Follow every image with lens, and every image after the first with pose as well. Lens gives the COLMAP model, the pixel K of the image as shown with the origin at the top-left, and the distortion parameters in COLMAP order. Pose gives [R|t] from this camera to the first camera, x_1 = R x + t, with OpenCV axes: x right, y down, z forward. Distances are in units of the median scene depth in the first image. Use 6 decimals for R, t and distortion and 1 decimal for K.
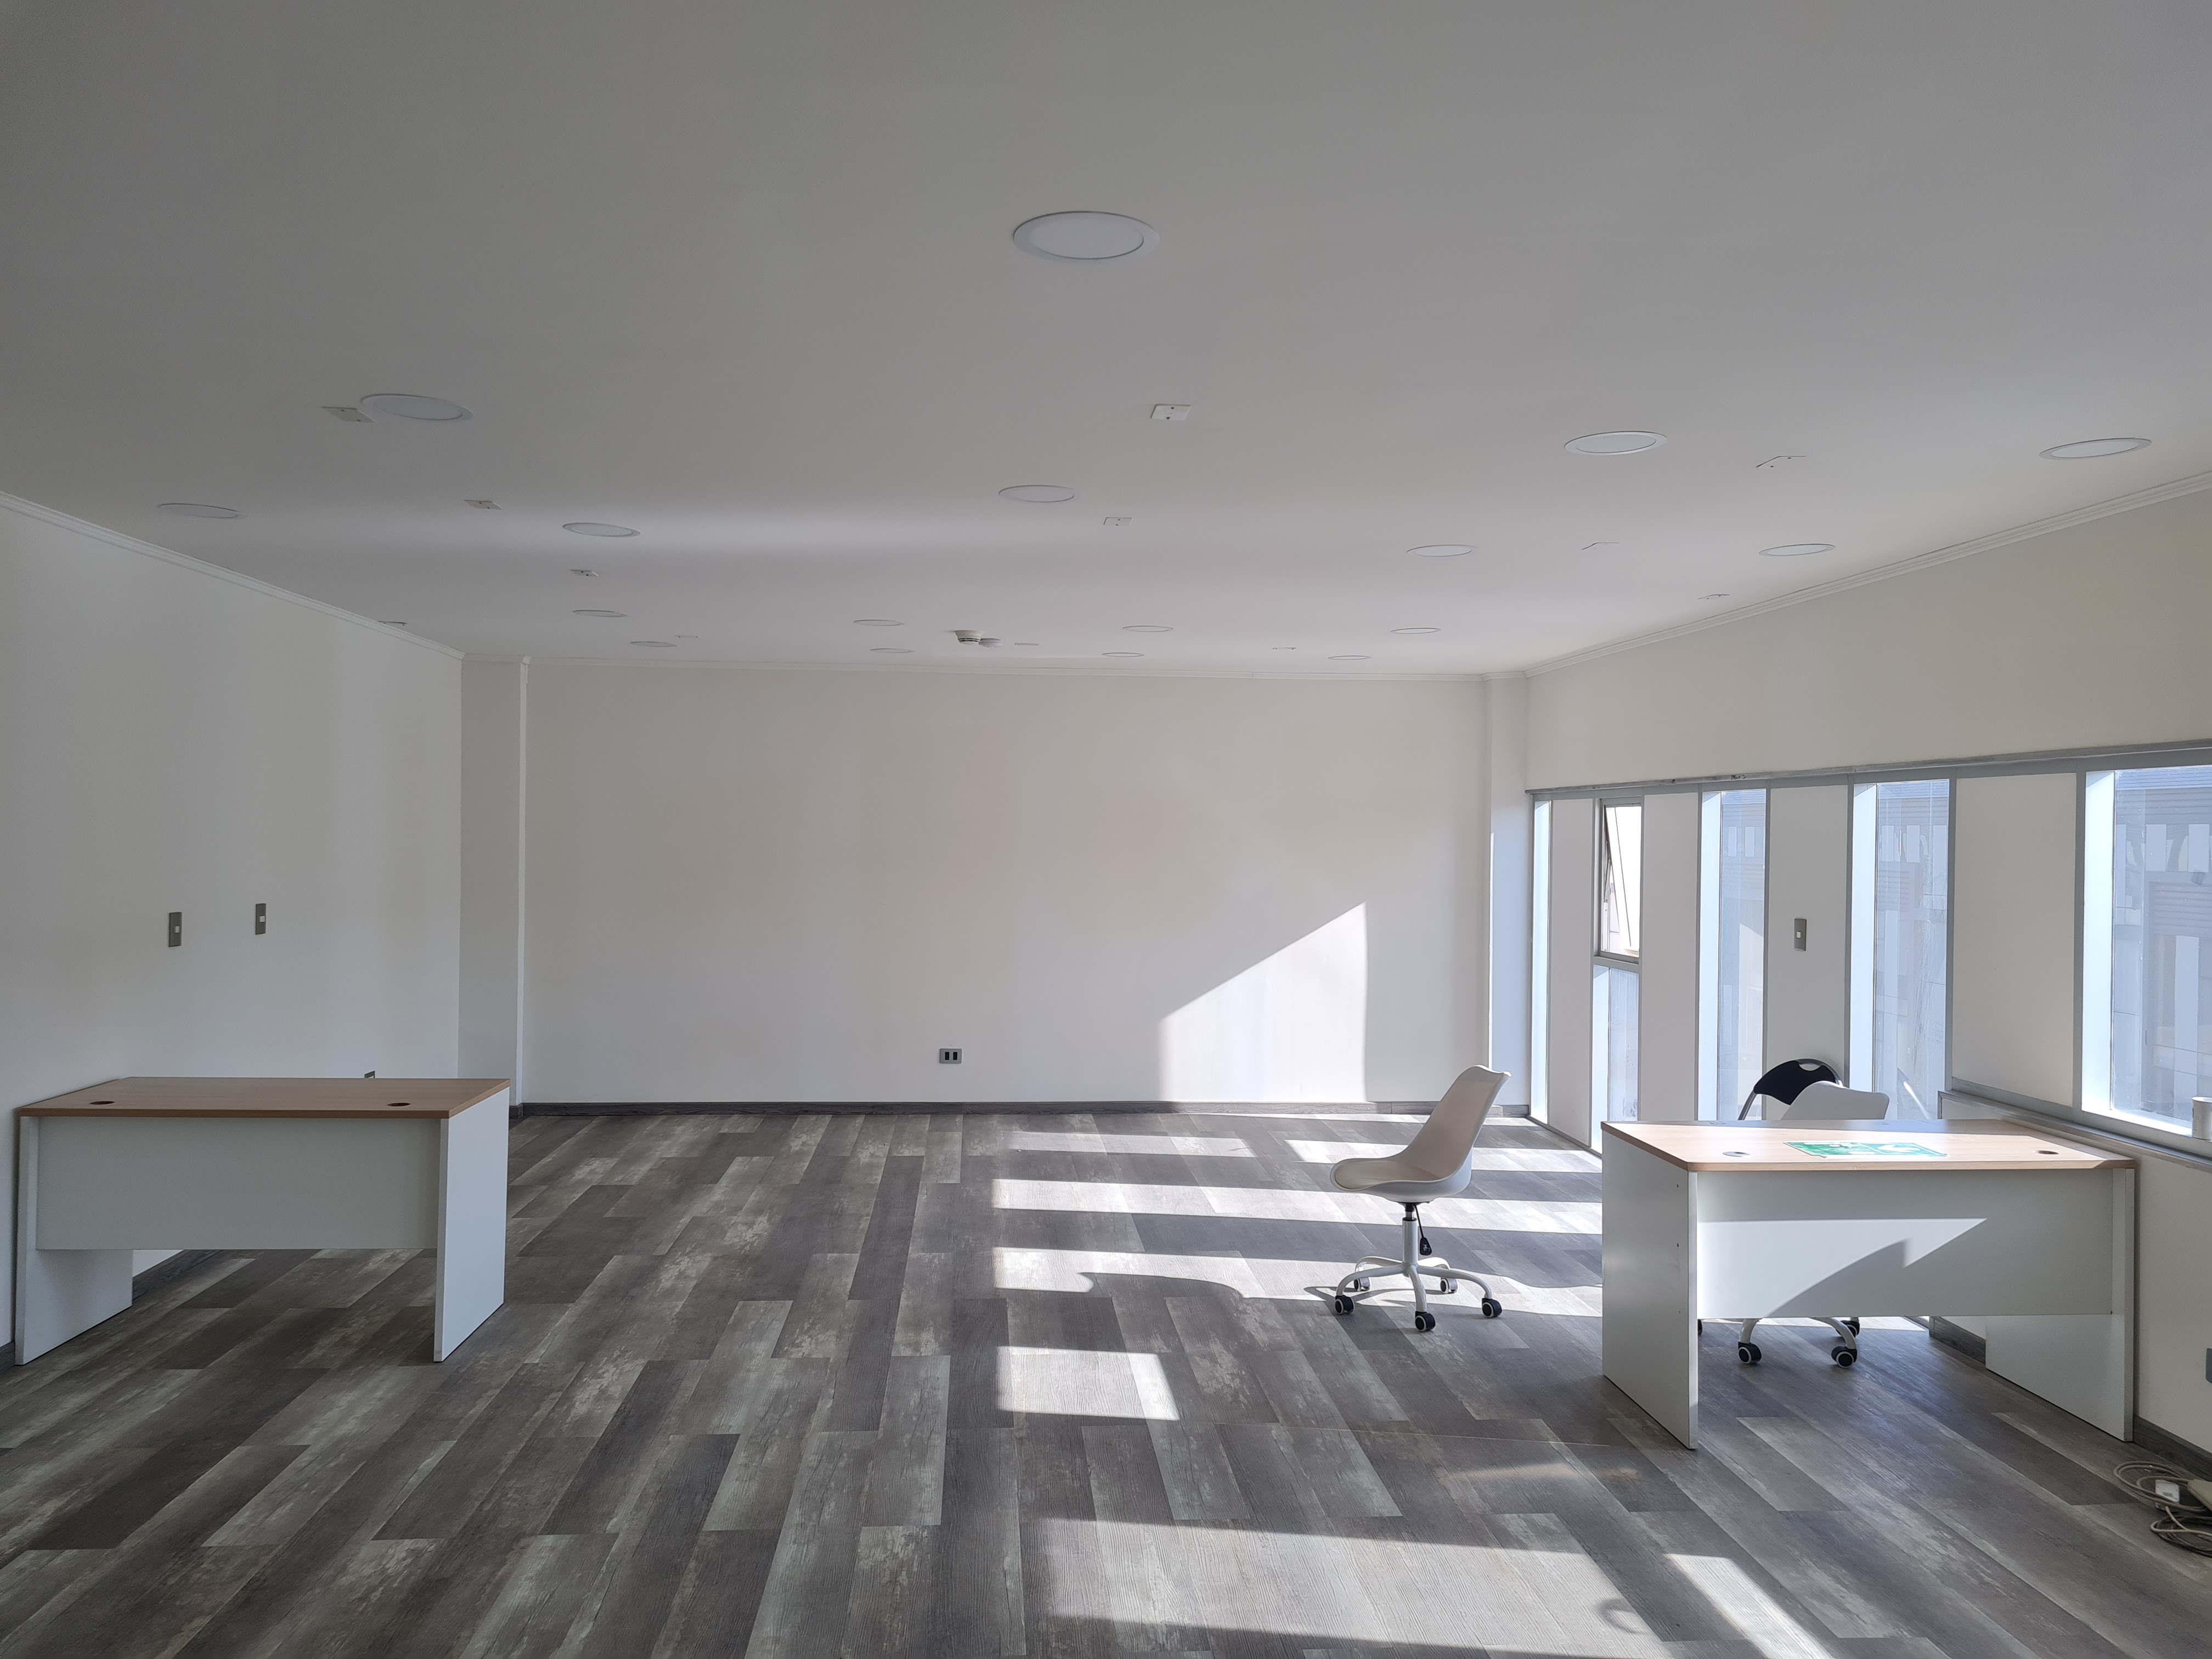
lens RADIAL K [[1654.4, 0, 1107.1], [0, 1654.4, 831.2], [0, 0, 1]] dist [0.058225, -0.002526]
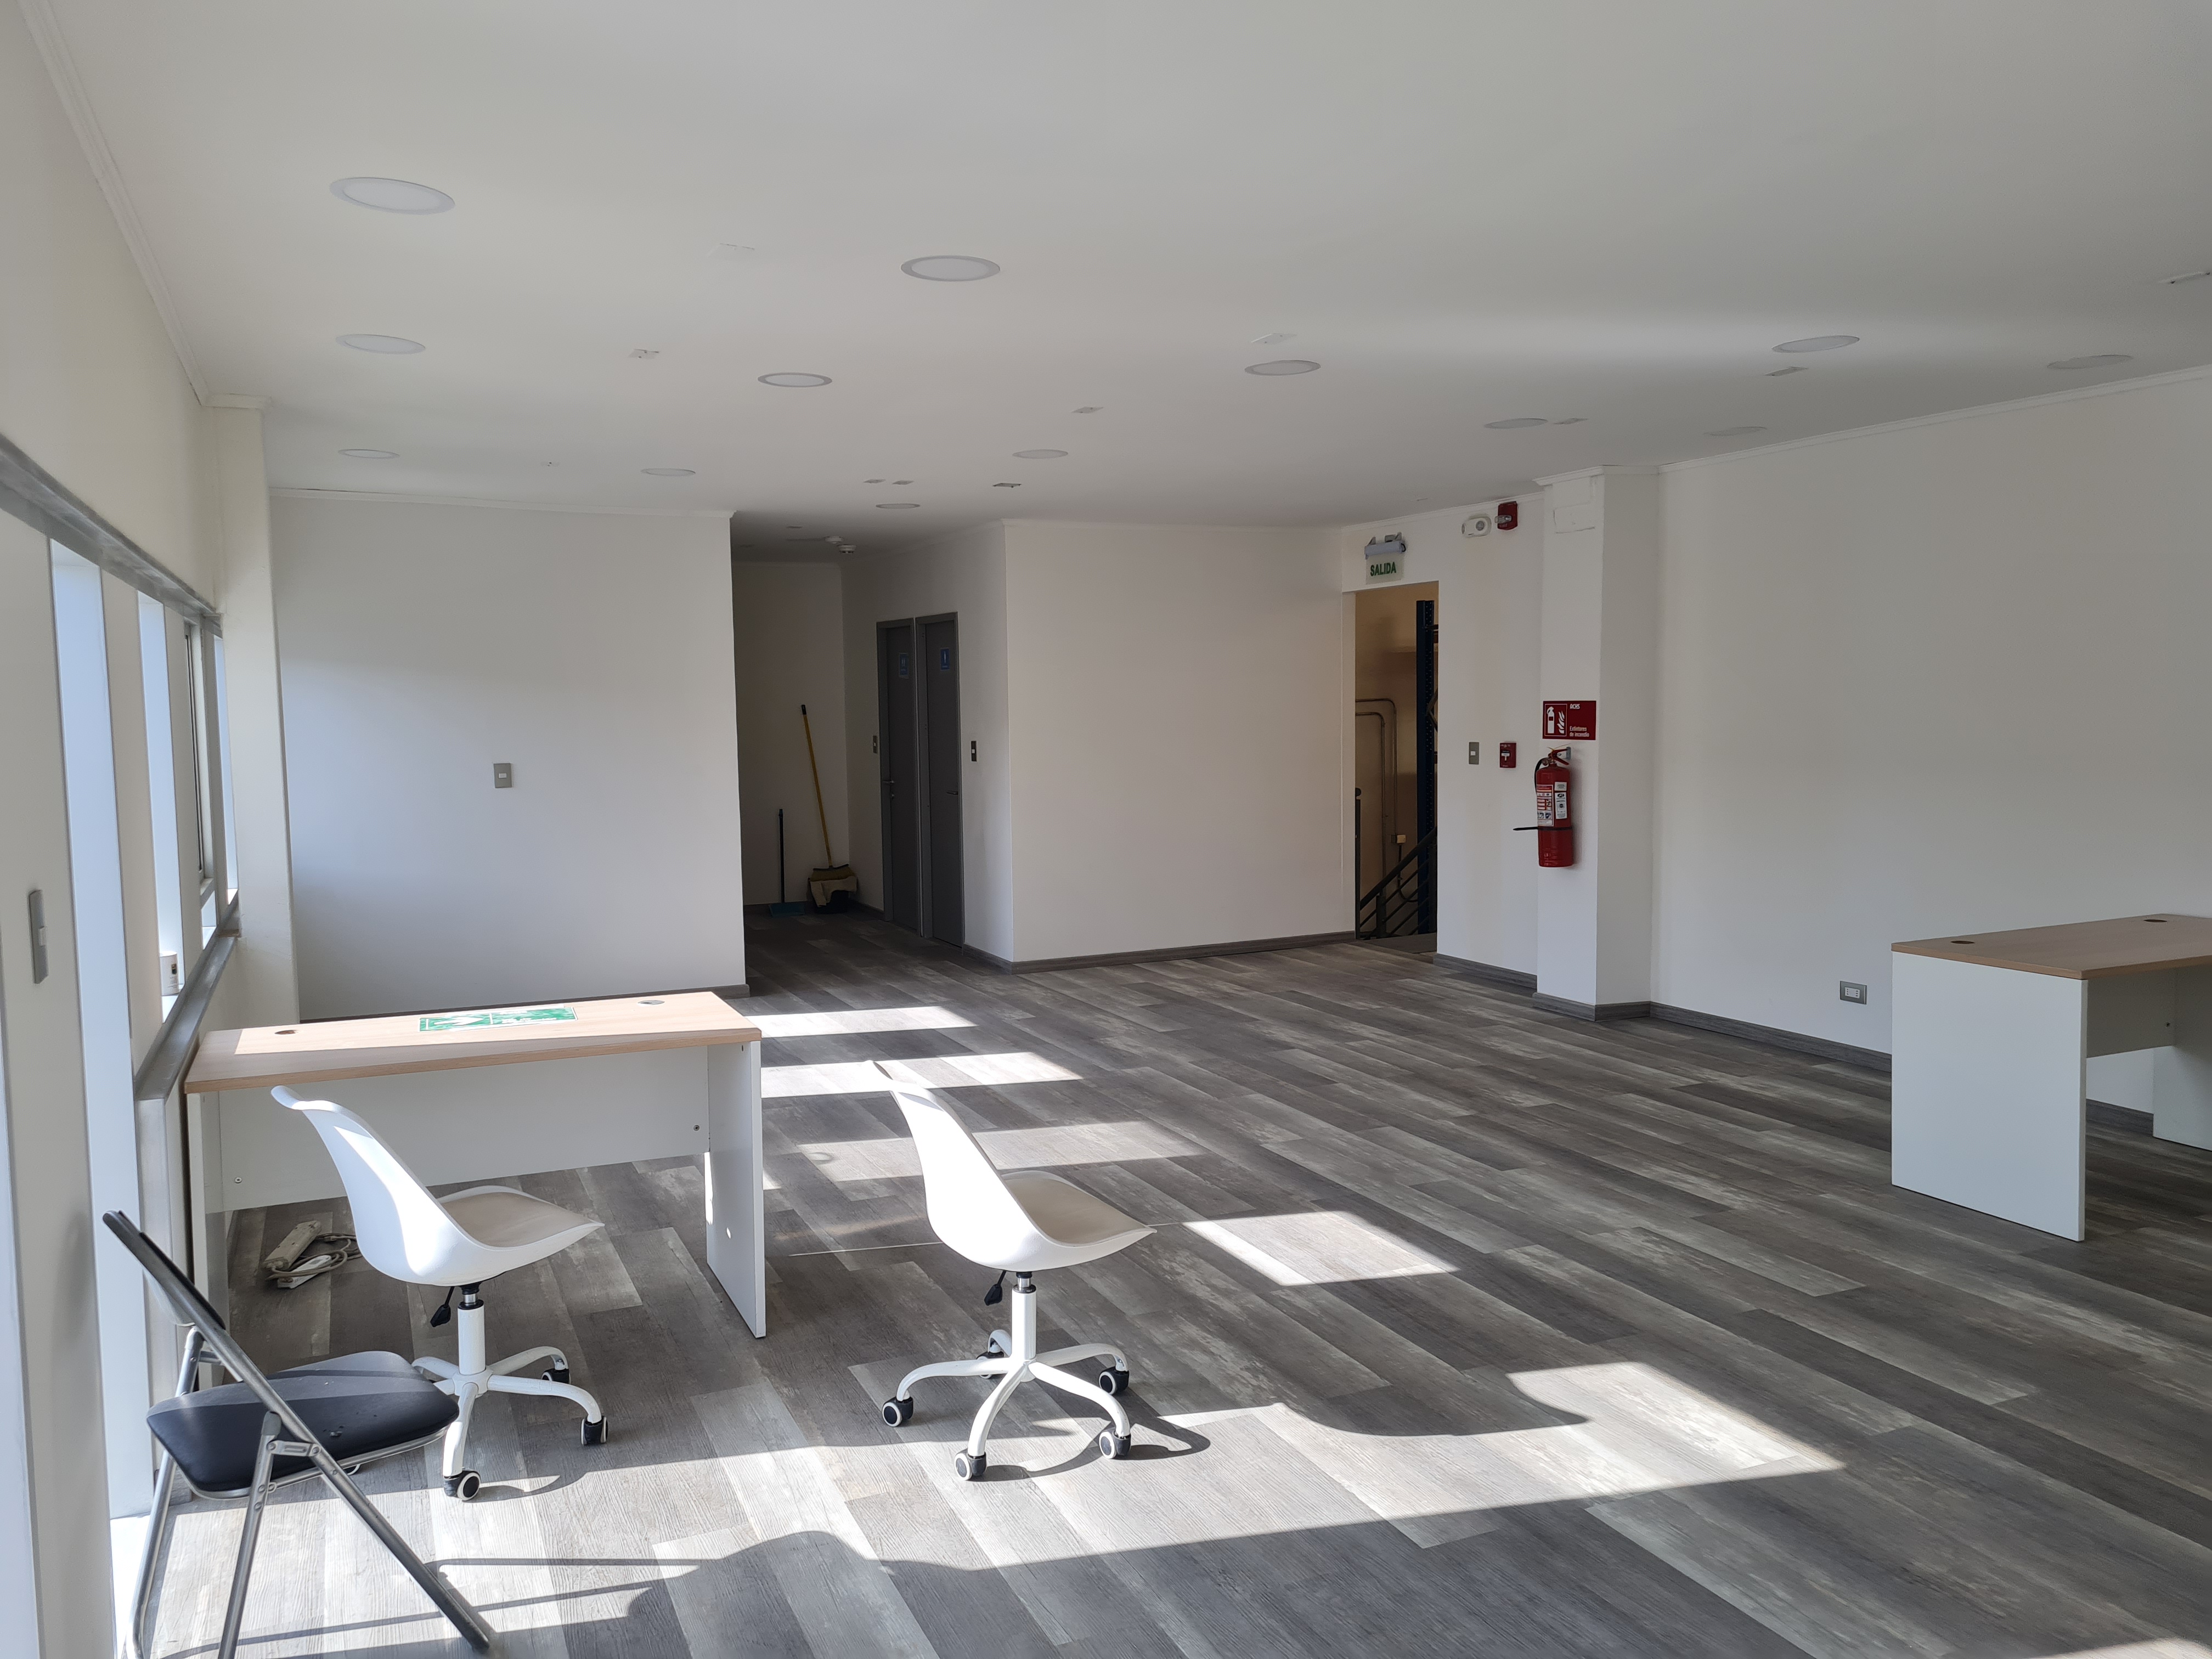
lens RADIAL K [[1654.4, 0, 1104.8], [0, 1654.4, 829.9], [0, 0, 1]] dist [0.058225, -0.002526]
pose [[-0.937887, 0.032430, -0.345422, 0.431691], [0.006750, 0.997139, 0.075290, 0.017569], [0.346876, 0.068282, -0.935422, 1.879624]]
